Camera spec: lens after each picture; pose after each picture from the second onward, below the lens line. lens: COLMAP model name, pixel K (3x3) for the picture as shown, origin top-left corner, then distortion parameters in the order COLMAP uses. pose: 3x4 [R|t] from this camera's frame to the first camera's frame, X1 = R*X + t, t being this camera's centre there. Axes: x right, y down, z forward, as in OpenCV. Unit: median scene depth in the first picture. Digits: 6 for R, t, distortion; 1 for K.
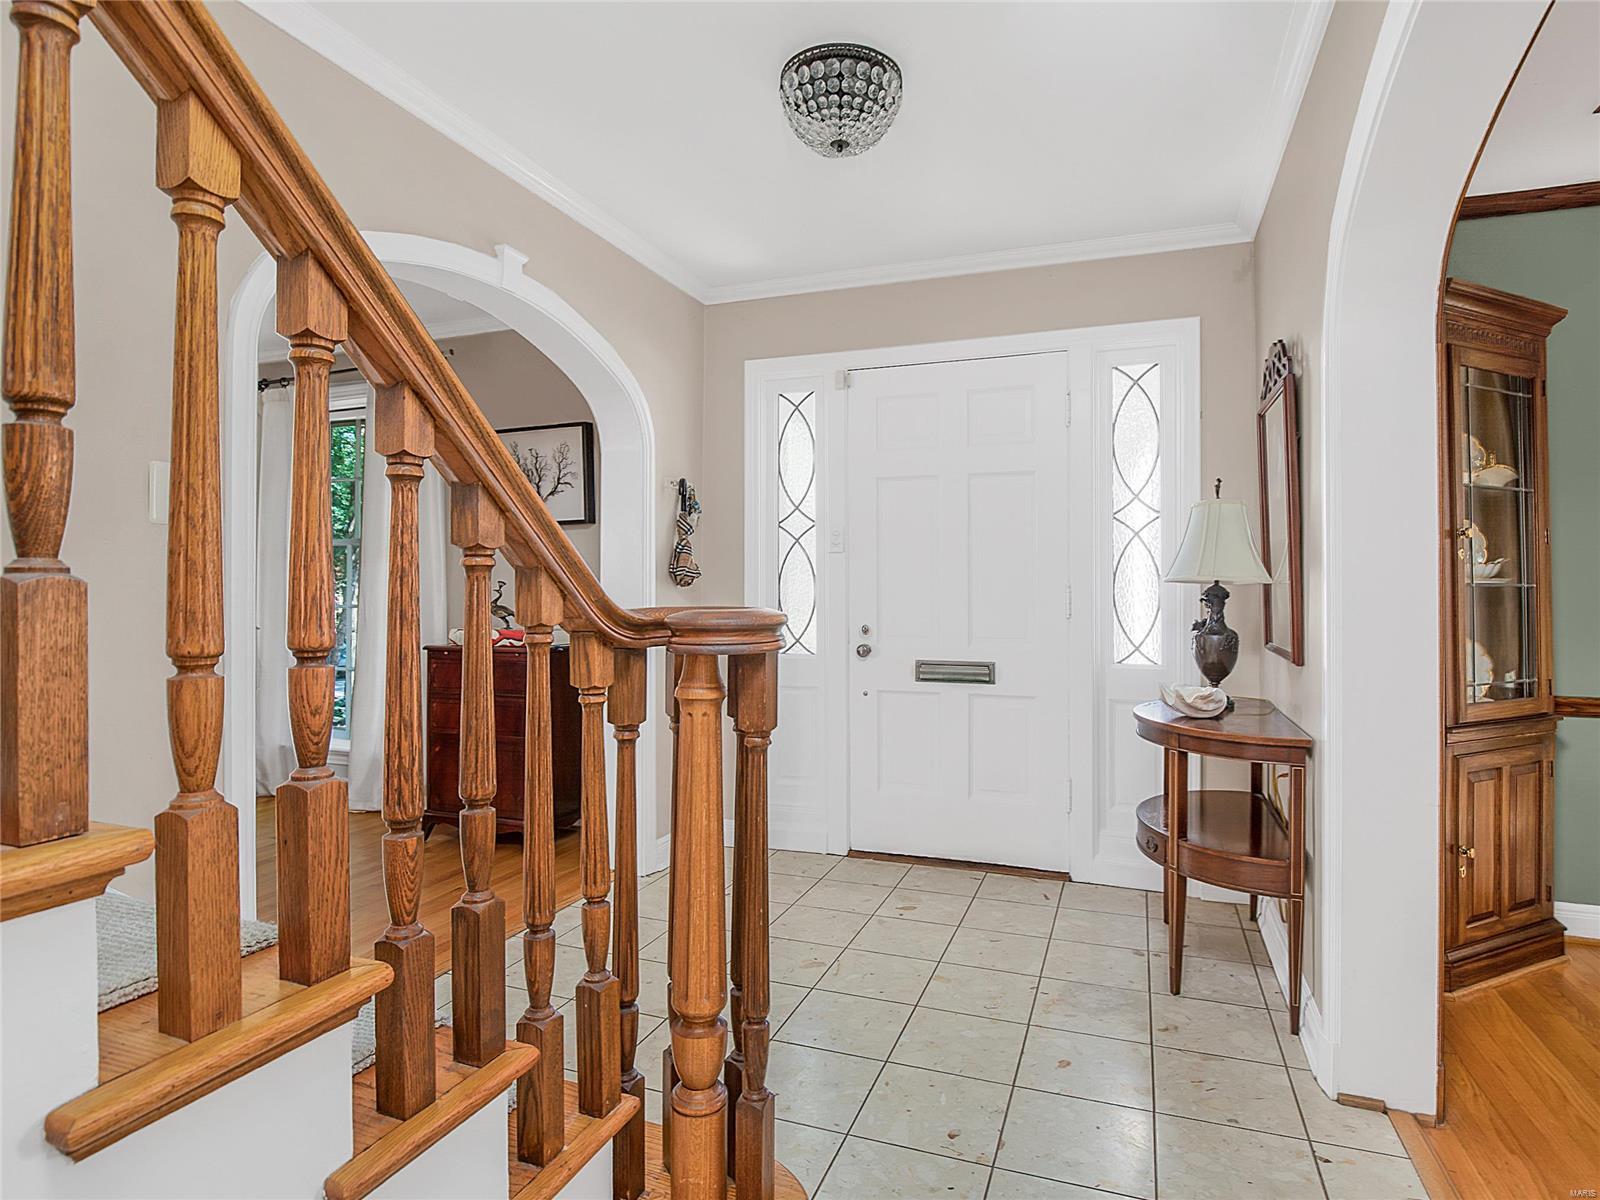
lens RADIAL K [[870.8, 0, 812.5], [0, 870.8, 596.9], [0, 0, 1]] dist [-0.028110, 0.002948]
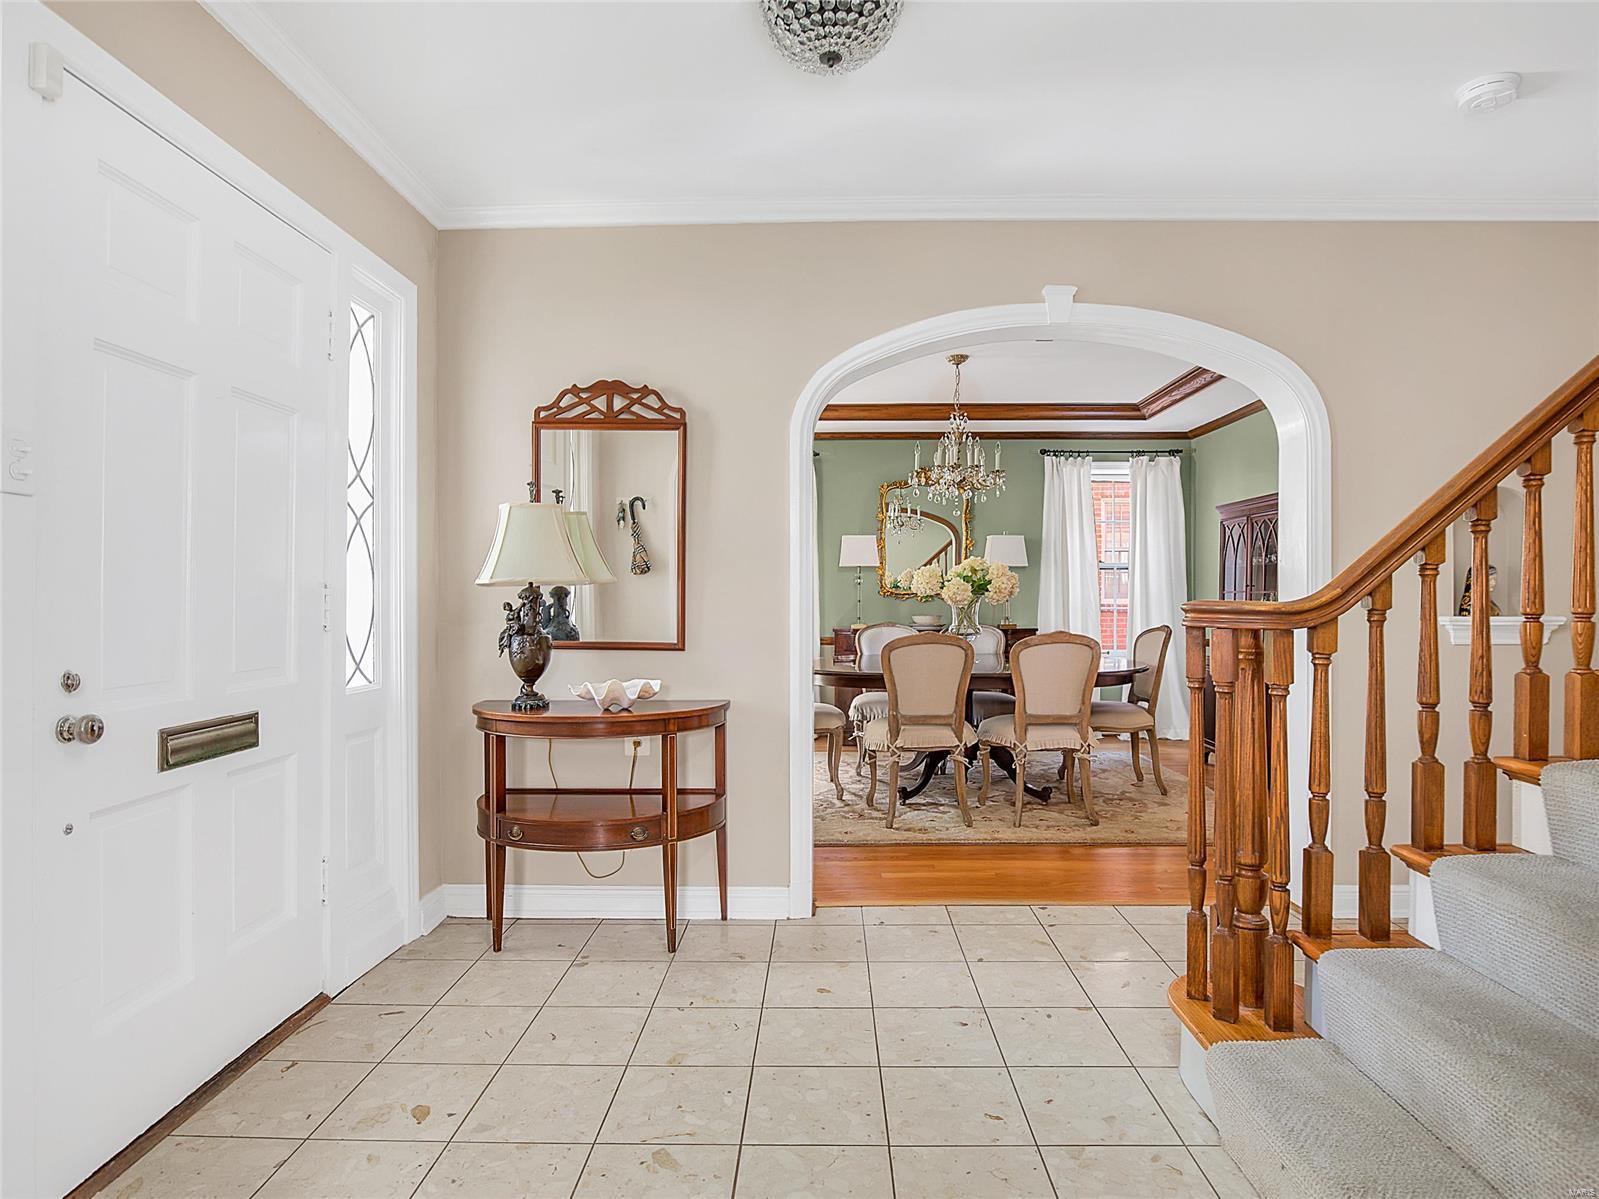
lens RADIAL K [[870.2, 0, 804.6], [0, 870.2, 600.1], [0, 0, 1]] dist [-0.028110, 0.002948]
pose [[-0.339622, 0.002714, 0.940558, -0.515041], [0.007854, 0.999969, -0.000049, 0.000699], [-0.940529, 0.007370, -0.339633, 0.889015]]
